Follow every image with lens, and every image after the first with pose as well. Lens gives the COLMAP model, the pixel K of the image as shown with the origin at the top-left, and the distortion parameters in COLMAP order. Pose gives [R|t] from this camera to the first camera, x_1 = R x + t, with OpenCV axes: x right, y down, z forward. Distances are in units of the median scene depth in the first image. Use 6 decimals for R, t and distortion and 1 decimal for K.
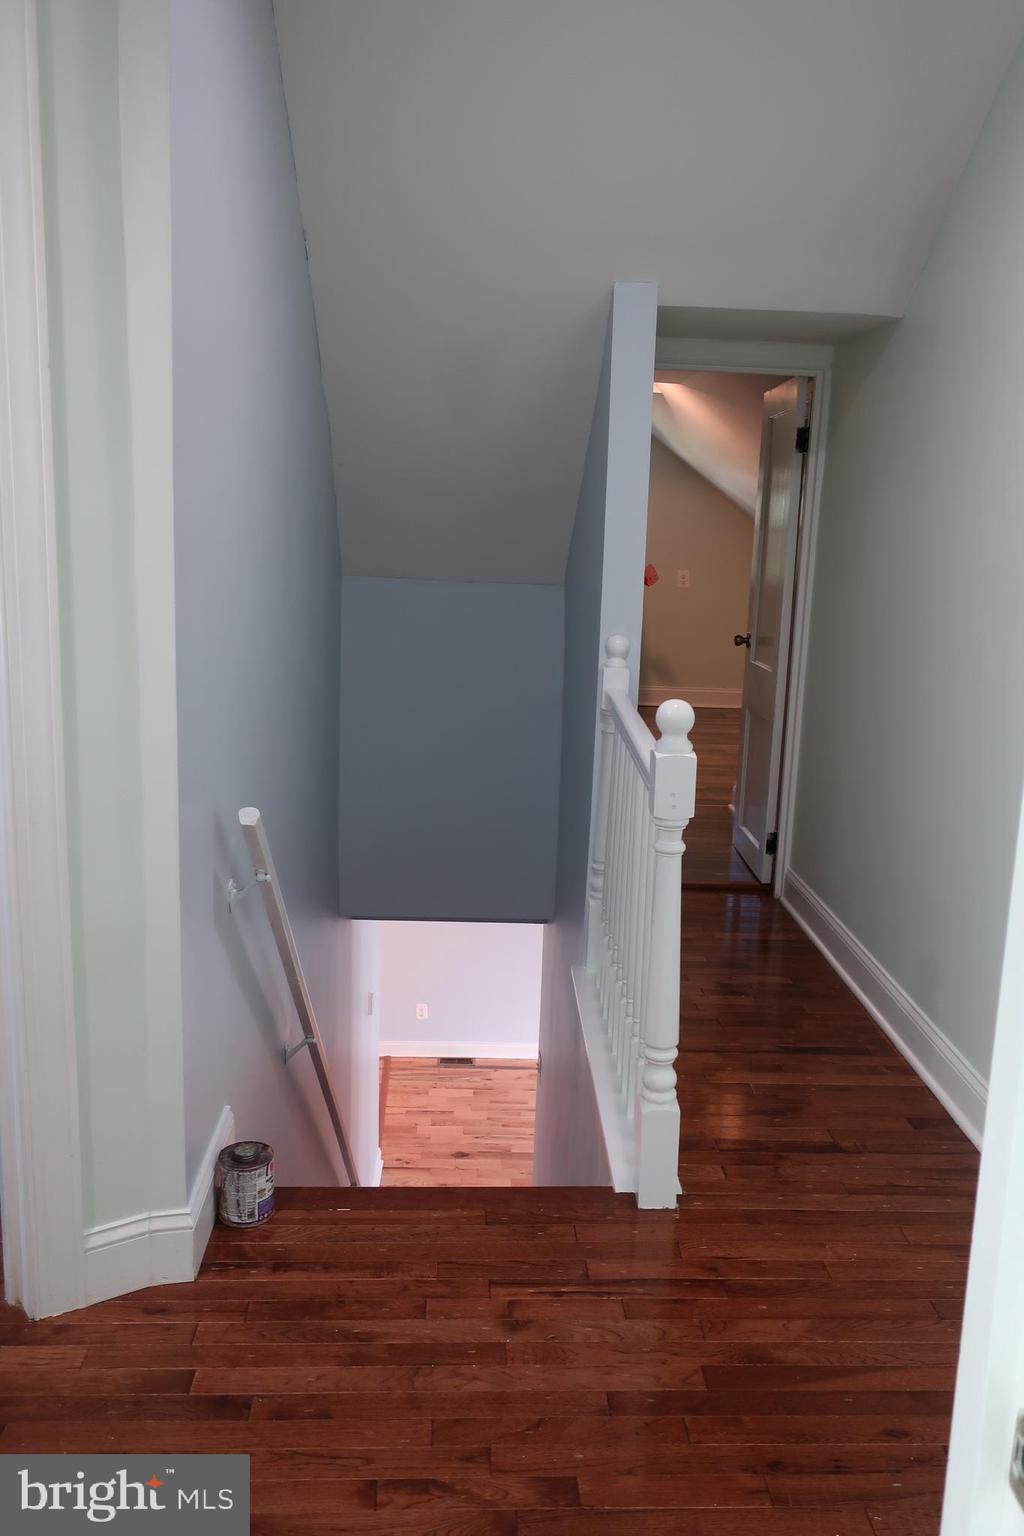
lens RADIAL K [[1217.1, 0, 516.0], [0, 1217.1, 764.7], [0, 0, 1]] dist [-0.002365, 0.001684]
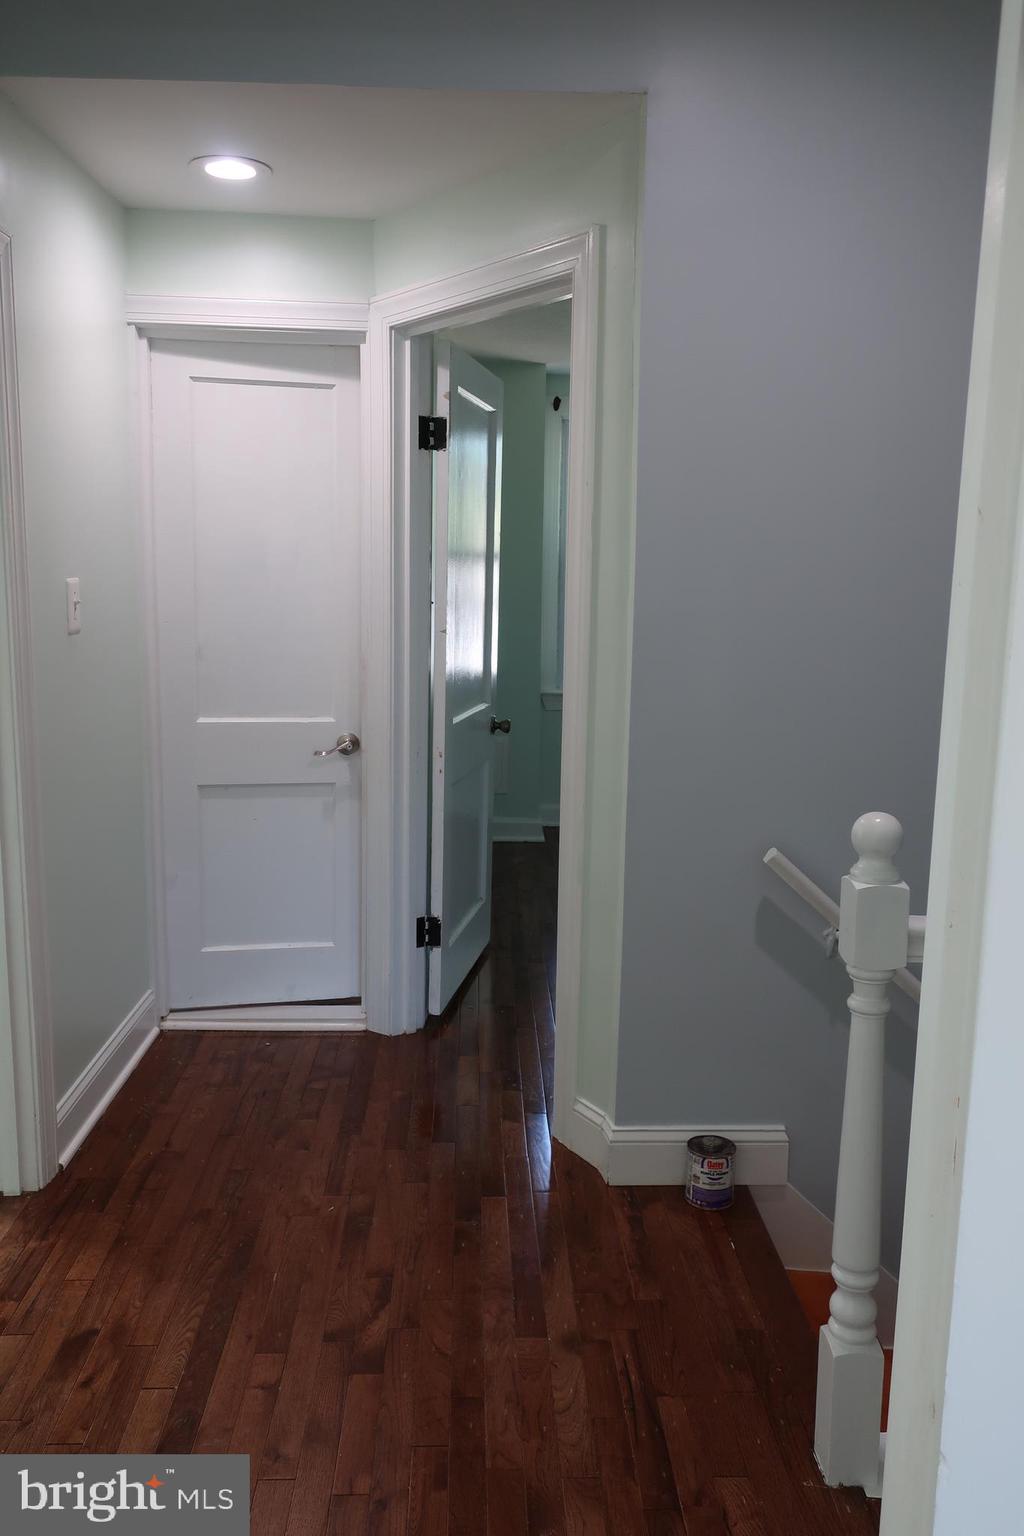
lens RADIAL K [[1217.1, 0, 516.0], [0, 1217.1, 764.7], [0, 0, 1]] dist [-0.002365, 0.001684]
pose [[-0.013560, 0.125257, -0.992032, 0.964765], [-0.227945, 0.965612, 0.125037, -0.135489], [0.973580, 0.227824, 0.015458, 0.821269]]
